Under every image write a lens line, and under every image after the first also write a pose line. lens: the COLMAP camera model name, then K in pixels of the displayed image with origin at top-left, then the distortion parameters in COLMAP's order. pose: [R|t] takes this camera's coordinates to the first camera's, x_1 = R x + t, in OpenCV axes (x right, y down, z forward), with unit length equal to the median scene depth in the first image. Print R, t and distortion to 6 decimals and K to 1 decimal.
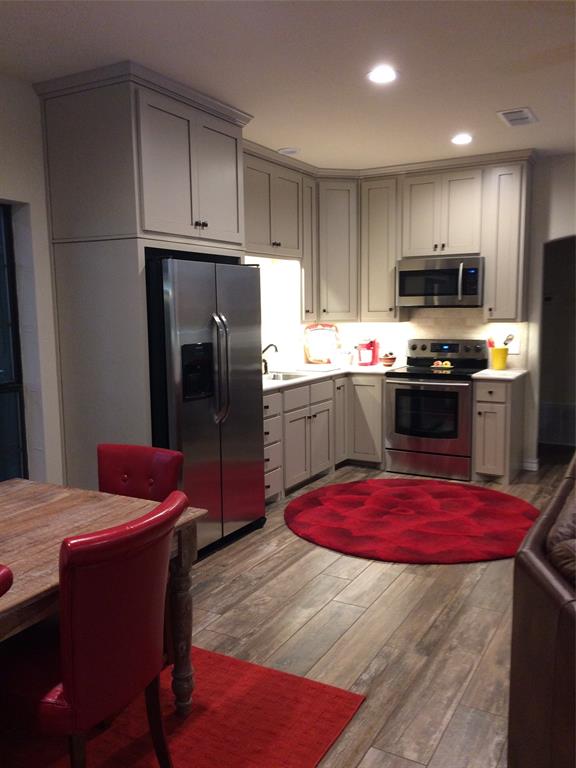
lens RADIAL K [[659.1, 0, 291.7], [0, 659.1, 383.1], [0, 0, 1]] dist [0.095181, -0.106203]
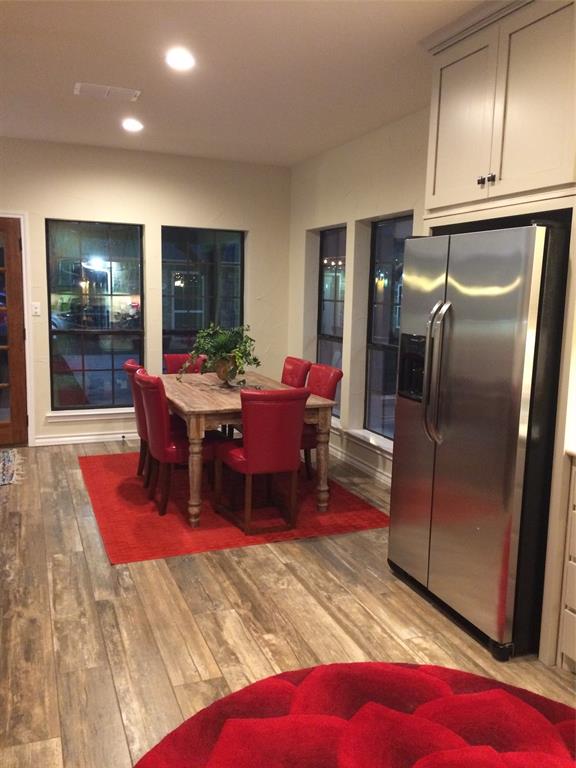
lens RADIAL K [[659.1, 0, 291.7], [0, 659.1, 383.1], [0, 0, 1]] dist [0.095181, -0.106203]
pose [[-0.630145, 0.101880, -0.769765, 0.691957], [-0.109013, 0.969928, 0.217613, -0.186346], [0.768787, 0.221042, -0.600089, 1.556131]]
